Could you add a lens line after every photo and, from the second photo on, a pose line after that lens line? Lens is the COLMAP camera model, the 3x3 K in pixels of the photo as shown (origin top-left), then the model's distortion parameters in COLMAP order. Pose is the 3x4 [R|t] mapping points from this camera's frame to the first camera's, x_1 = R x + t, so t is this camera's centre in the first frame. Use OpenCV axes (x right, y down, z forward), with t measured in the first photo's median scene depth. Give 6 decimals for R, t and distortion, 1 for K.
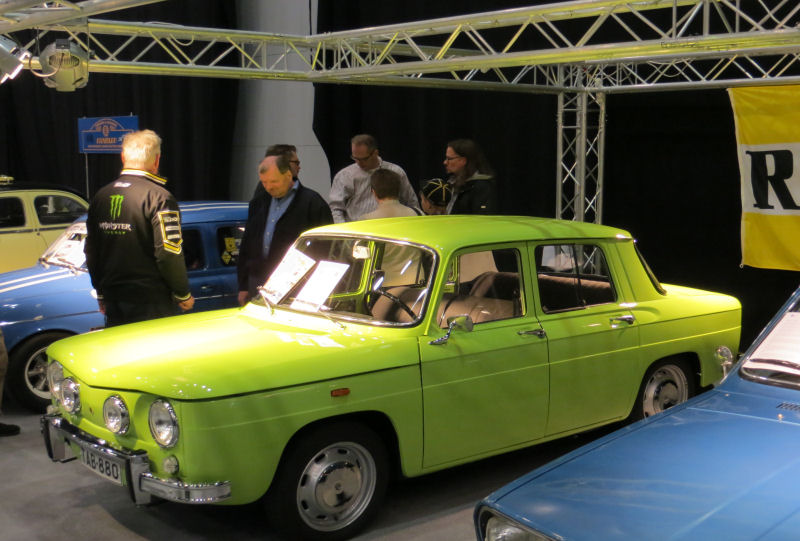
lens RADIAL K [[1007.2, 0, 400.6], [0, 1007.2, 275.4], [0, 0, 1]] dist [-0.172533, 0.000000]
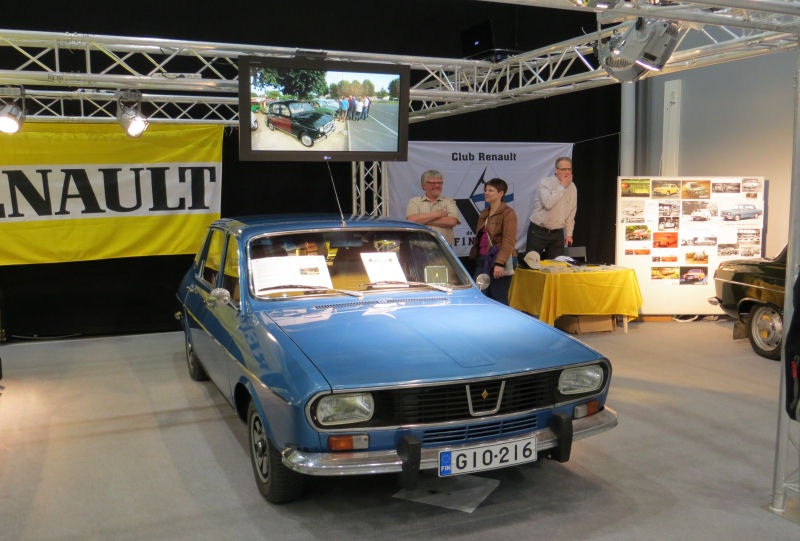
lens RADIAL K [[742.2, 0, 389.3], [0, 742.2, 279.4], [0, 0, 1]] dist [-0.026633, 0.000000]
pose [[0.296170, -0.116318, 0.948026, -0.337356], [0.119028, 0.989314, 0.084199, -0.004274], [-0.947690, 0.087904, 0.306850, 0.168441]]
